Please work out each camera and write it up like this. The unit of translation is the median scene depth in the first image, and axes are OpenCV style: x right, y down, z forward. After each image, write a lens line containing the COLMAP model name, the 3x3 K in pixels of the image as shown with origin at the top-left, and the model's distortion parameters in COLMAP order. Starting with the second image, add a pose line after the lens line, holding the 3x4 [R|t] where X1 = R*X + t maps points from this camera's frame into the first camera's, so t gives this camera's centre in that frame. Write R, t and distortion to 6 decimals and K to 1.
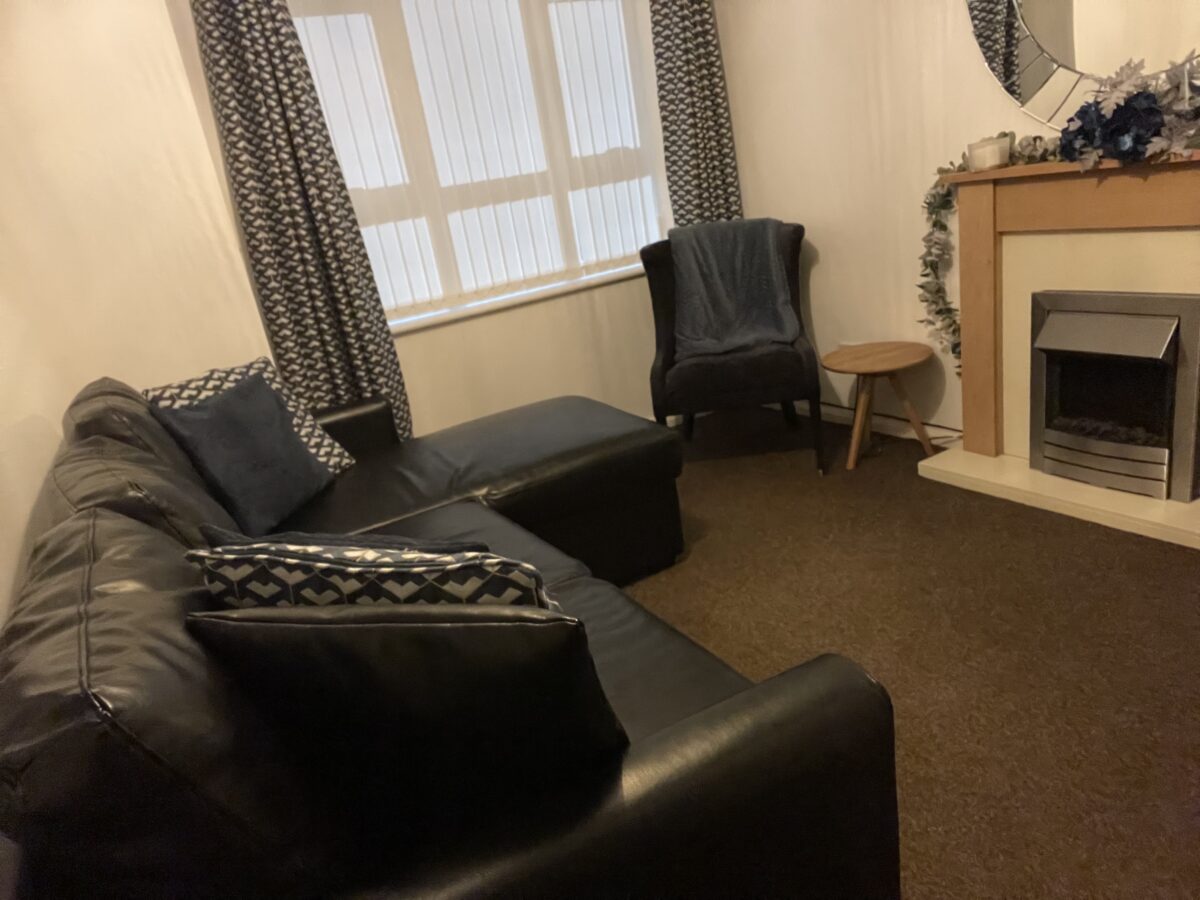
lens RADIAL K [[809.7, 0, 600.1], [0, 809.7, 451.9], [0, 0, 1]] dist [0.064138, -0.062023]
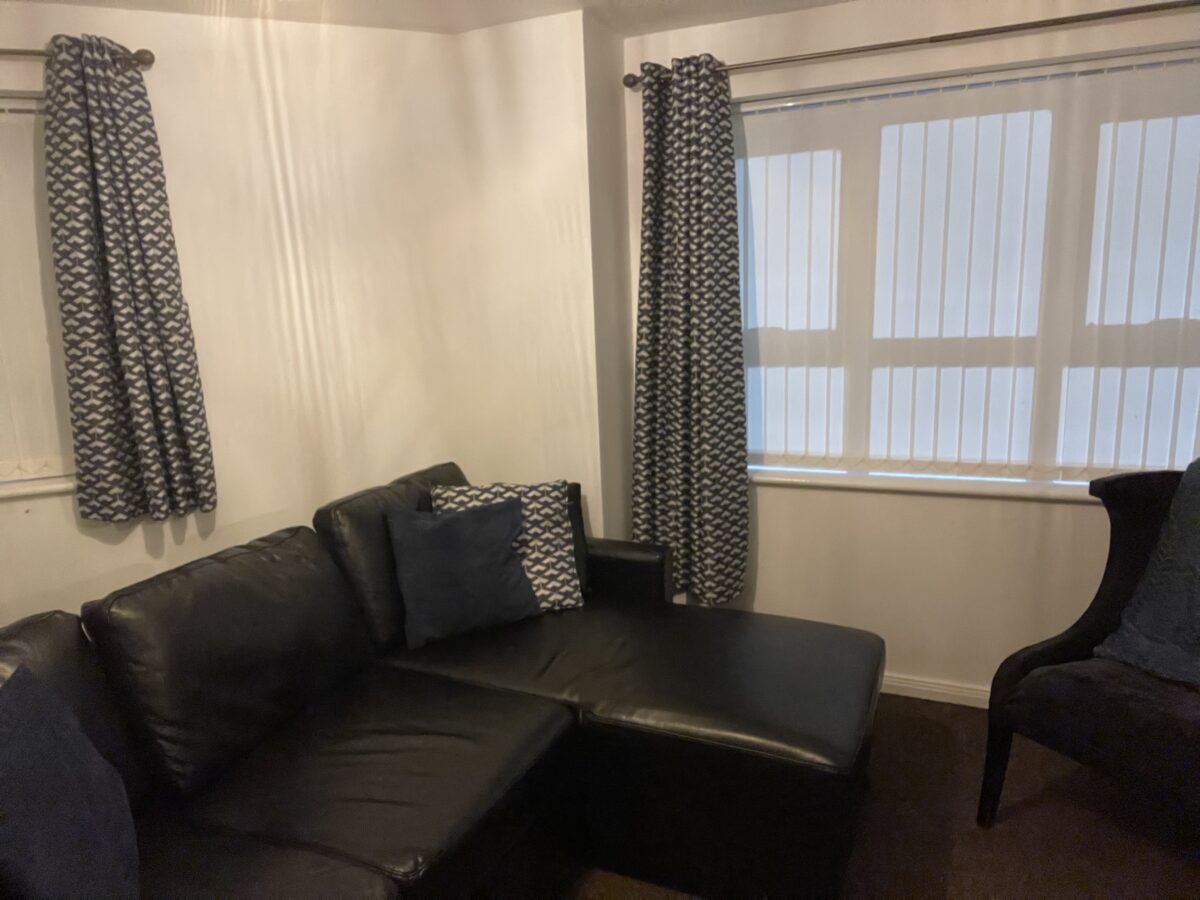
lens RADIAL K [[809.7, 0, 597.7], [0, 809.7, 448.2], [0, 0, 1]] dist [0.064138, -0.062023]
pose [[0.585707, 0.294288, -0.755210, 0.379261], [-0.314284, 0.941318, 0.123066, -0.274867], [0.747110, 0.165270, 0.643827, 0.299837]]
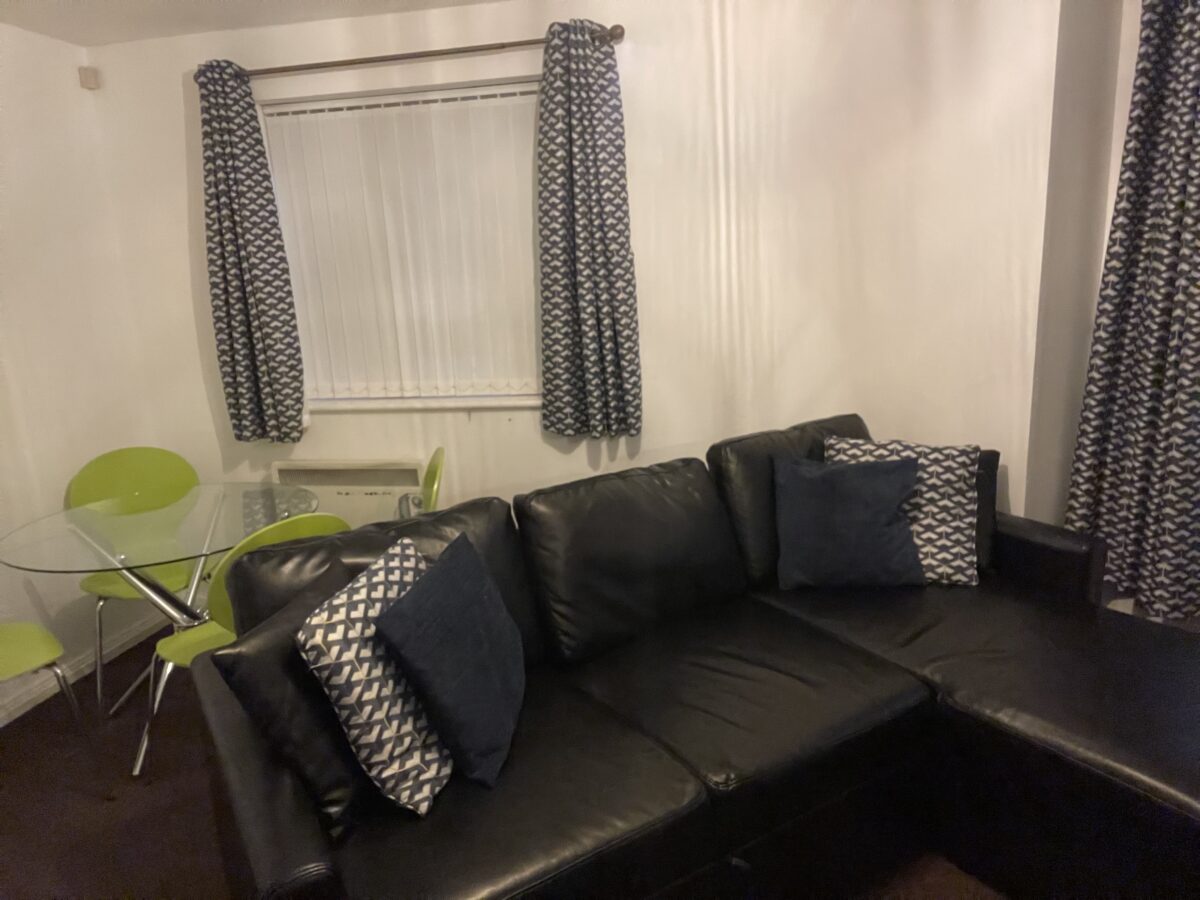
lens RADIAL K [[809.7, 0, 605.9], [0, 809.7, 448.6], [0, 0, 1]] dist [0.064138, -0.062023]
pose [[0.075990, 0.385247, -0.919680, 0.418537], [-0.282391, 0.892899, 0.350695, -0.301333], [0.956285, 0.233060, 0.176642, 0.363194]]
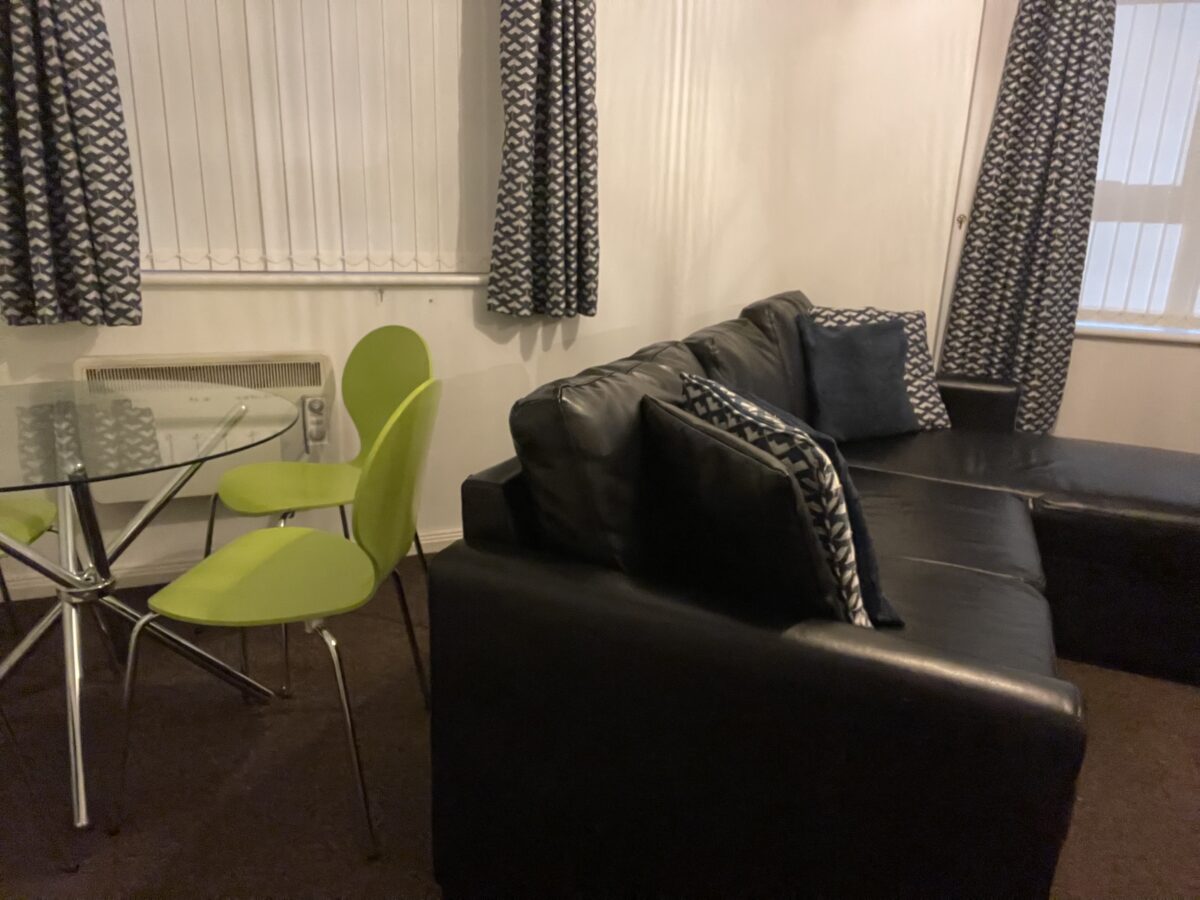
lens RADIAL K [[809.7, 0, 596.5], [0, 809.7, 450.8], [0, 0, 1]] dist [0.064138, -0.062023]
pose [[0.576867, 0.395045, -0.714958, 0.190423], [-0.377430, 0.905145, 0.195600, 0.005644], [0.724411, 0.157011, 0.671249, -0.044322]]
